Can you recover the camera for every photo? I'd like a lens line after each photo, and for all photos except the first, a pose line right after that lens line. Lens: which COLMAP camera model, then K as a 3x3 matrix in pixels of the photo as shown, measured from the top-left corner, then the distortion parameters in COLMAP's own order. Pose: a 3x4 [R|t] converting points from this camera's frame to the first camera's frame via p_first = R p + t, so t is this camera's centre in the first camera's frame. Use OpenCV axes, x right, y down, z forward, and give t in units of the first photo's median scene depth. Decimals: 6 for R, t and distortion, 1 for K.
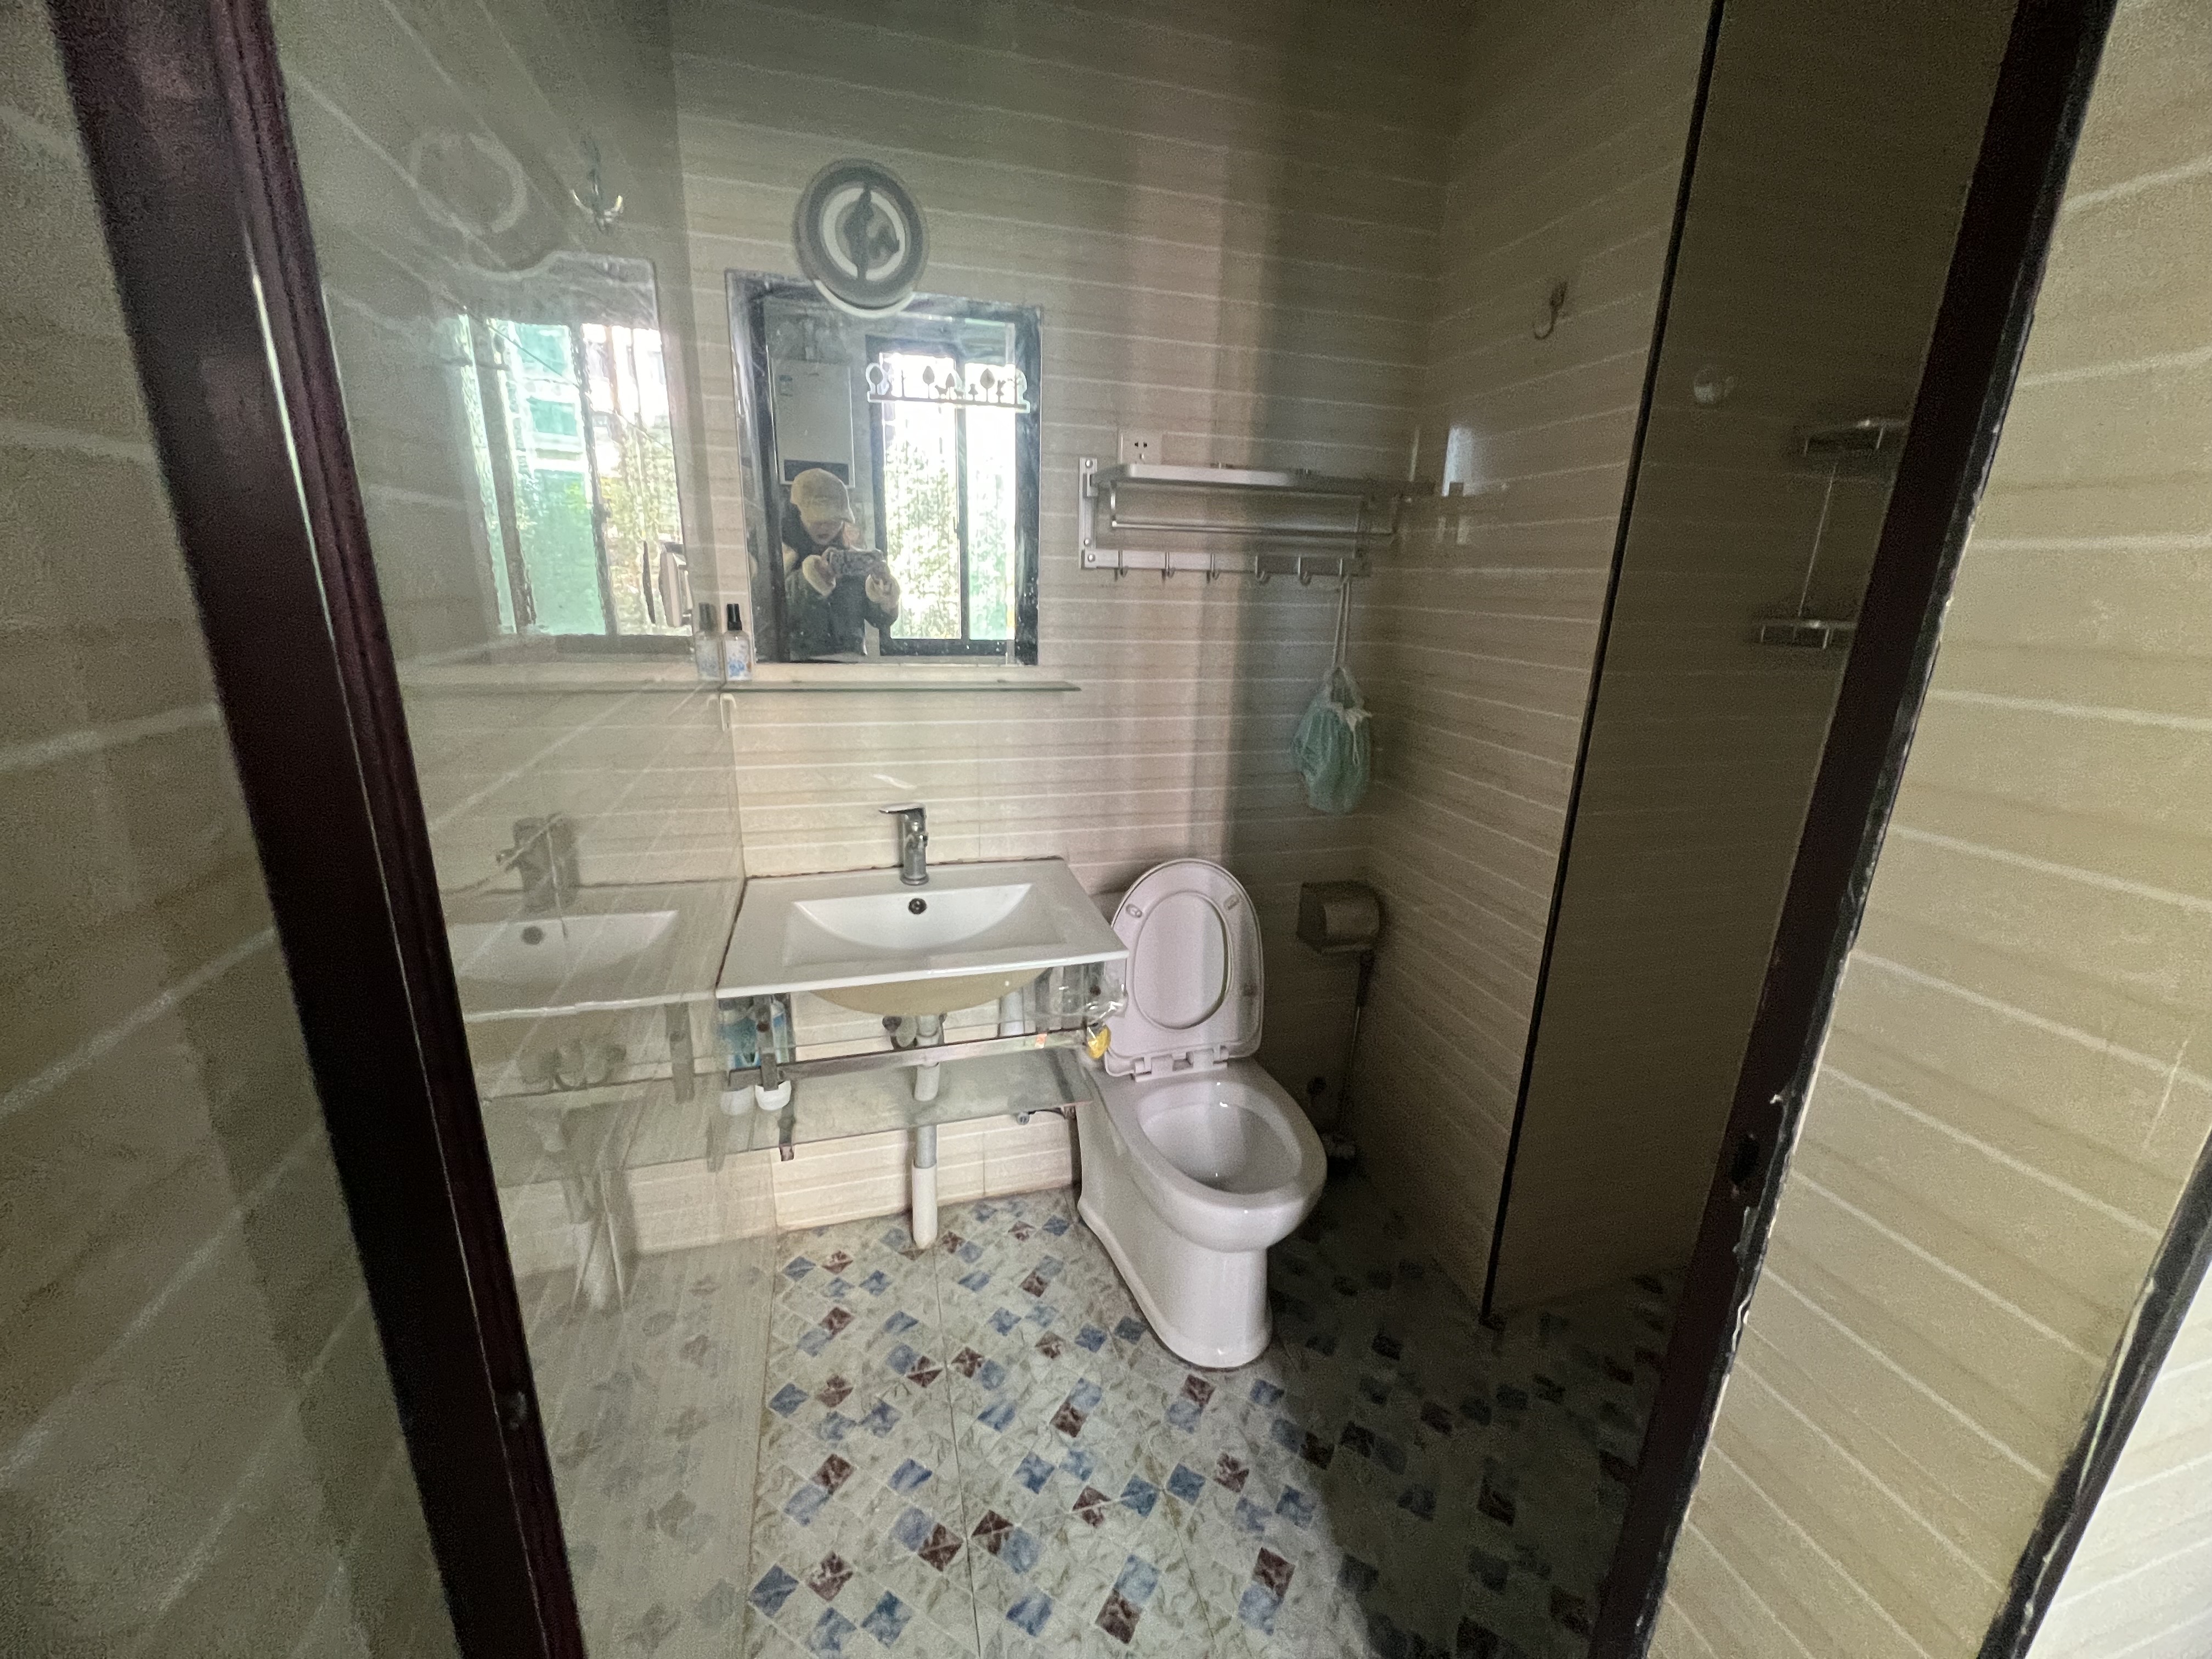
lens RADIAL K [[878.0, 0, 1116.1], [0, 878.0, 831.1], [0, 0, 1]] dist [-0.005441, 0.000345]
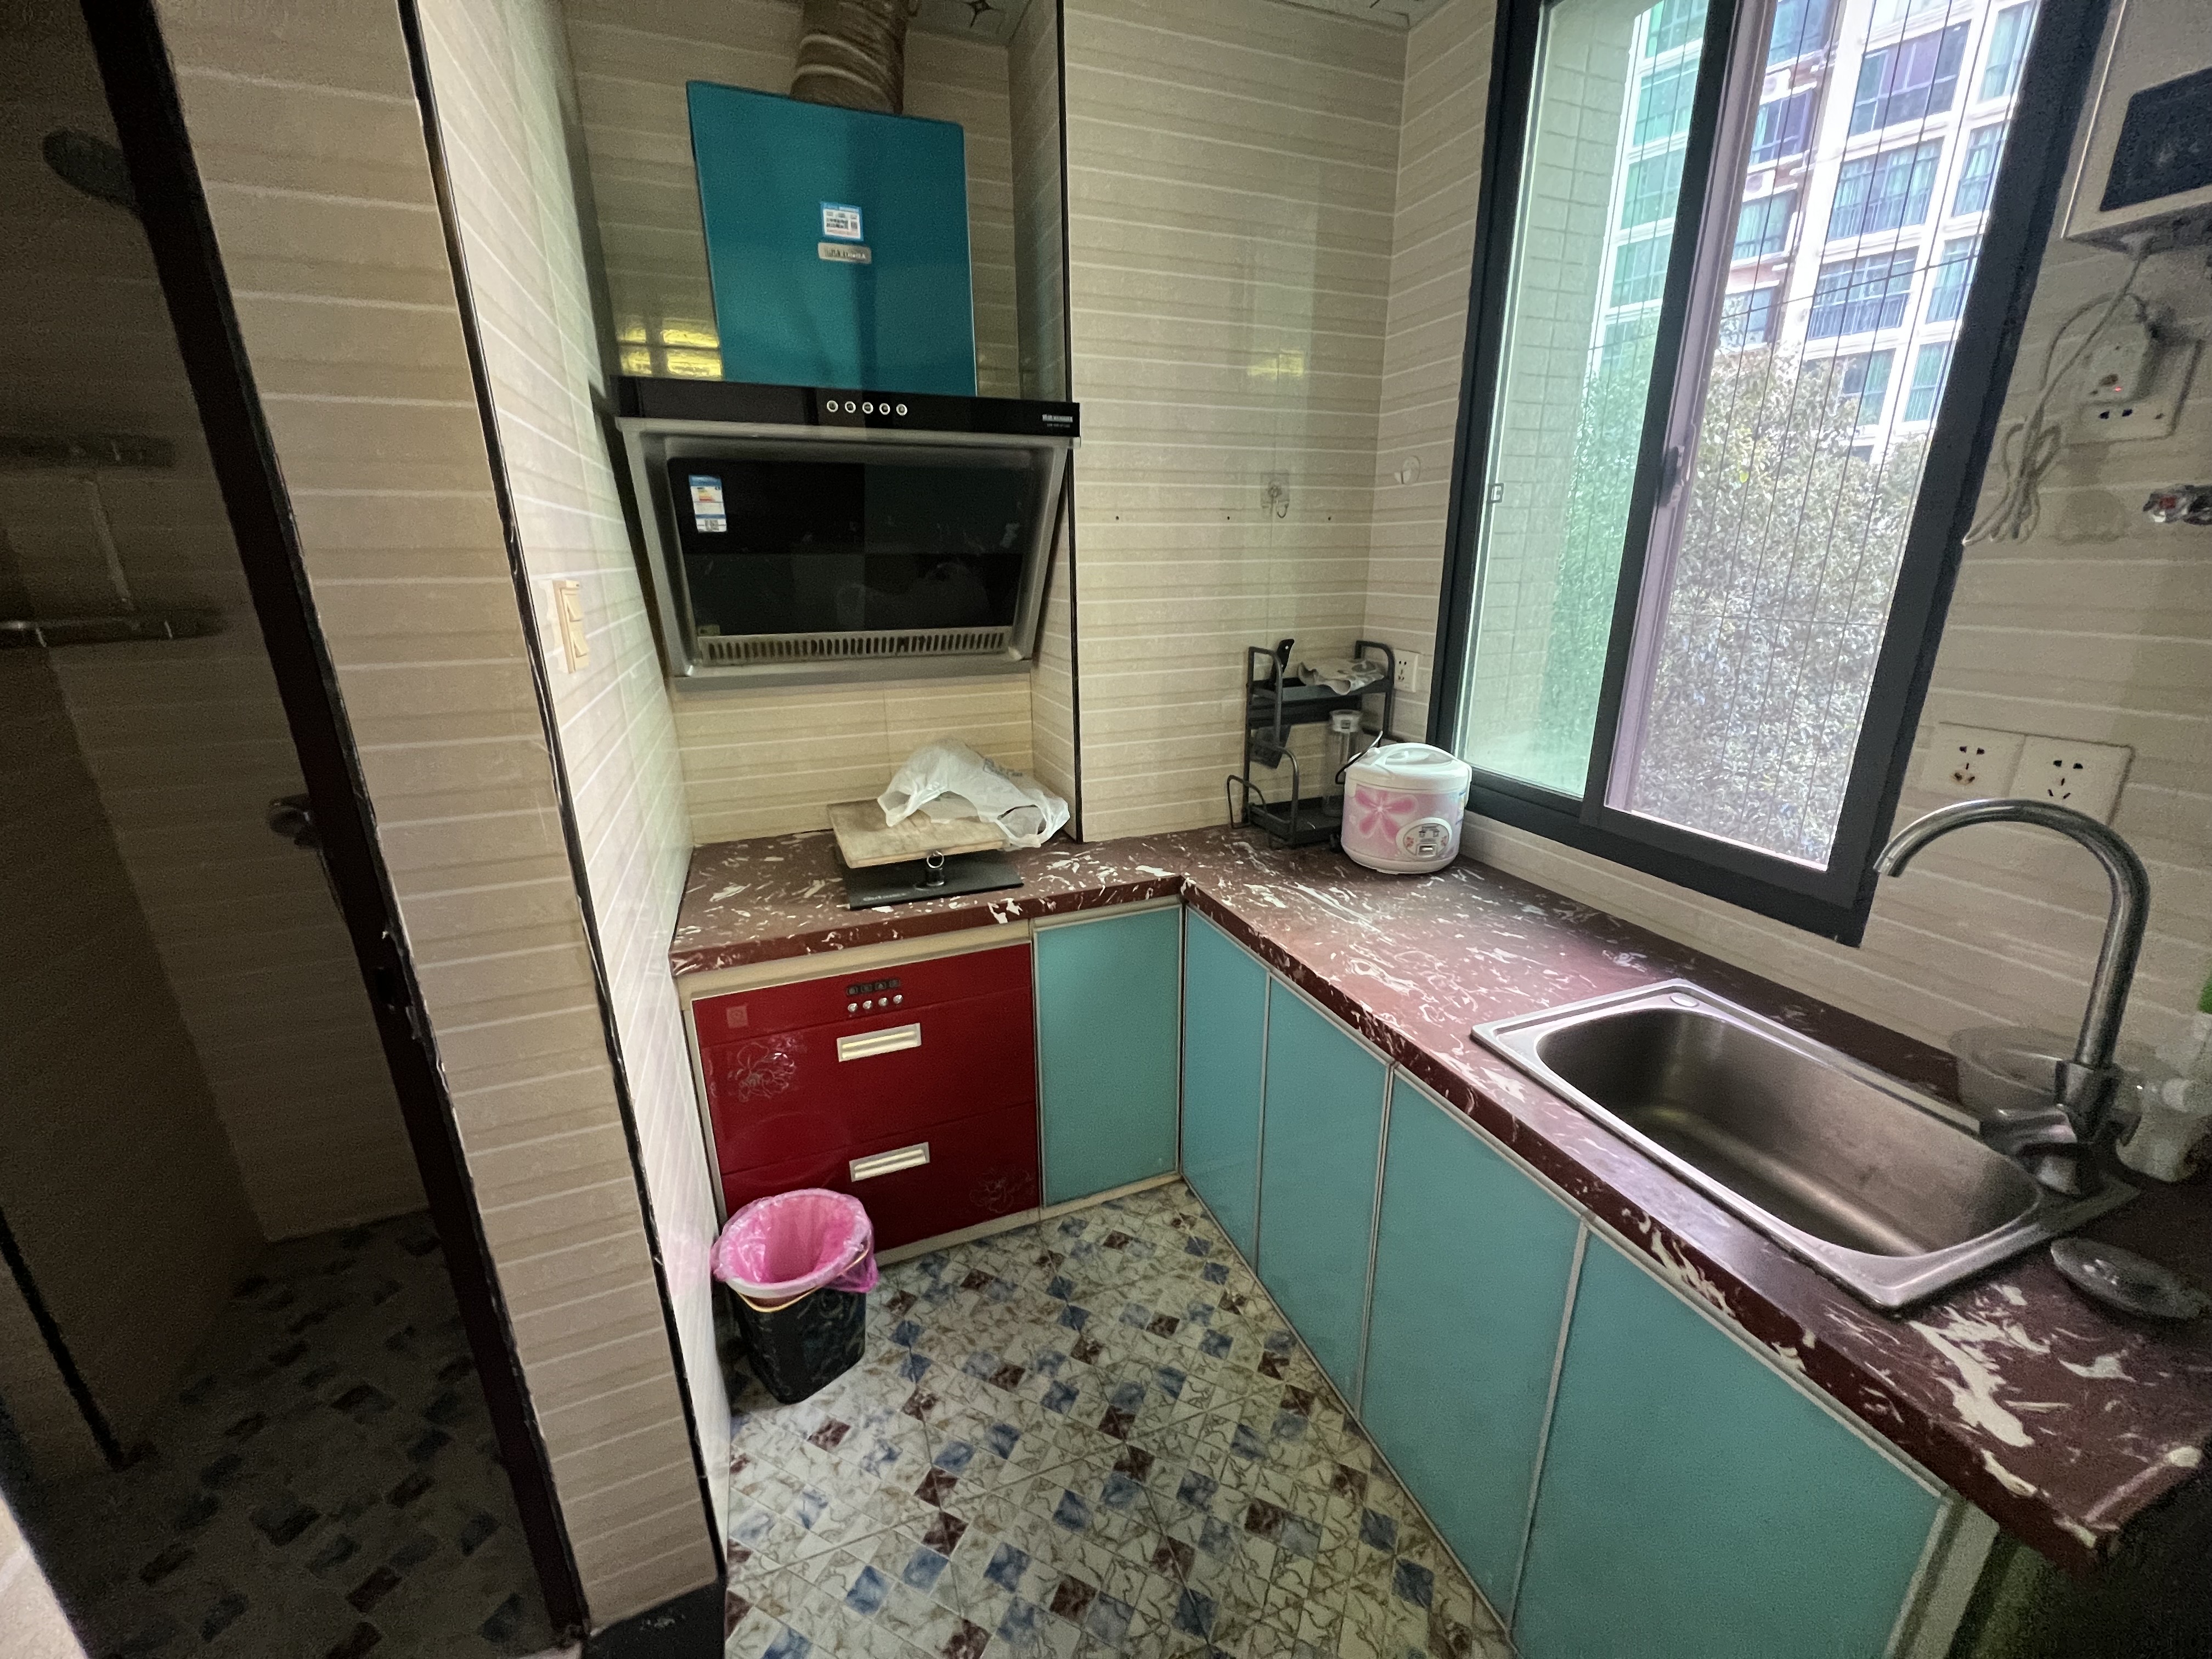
lens RADIAL K [[878.0, 0, 1116.1], [0, 878.0, 831.1], [0, 0, 1]] dist [-0.005441, 0.000345]
pose [[-0.095731, -0.326189, 0.940445, -0.818693], [0.282579, 0.897009, 0.339888, -0.021933], [-0.954455, 0.298288, 0.006302, -0.327720]]
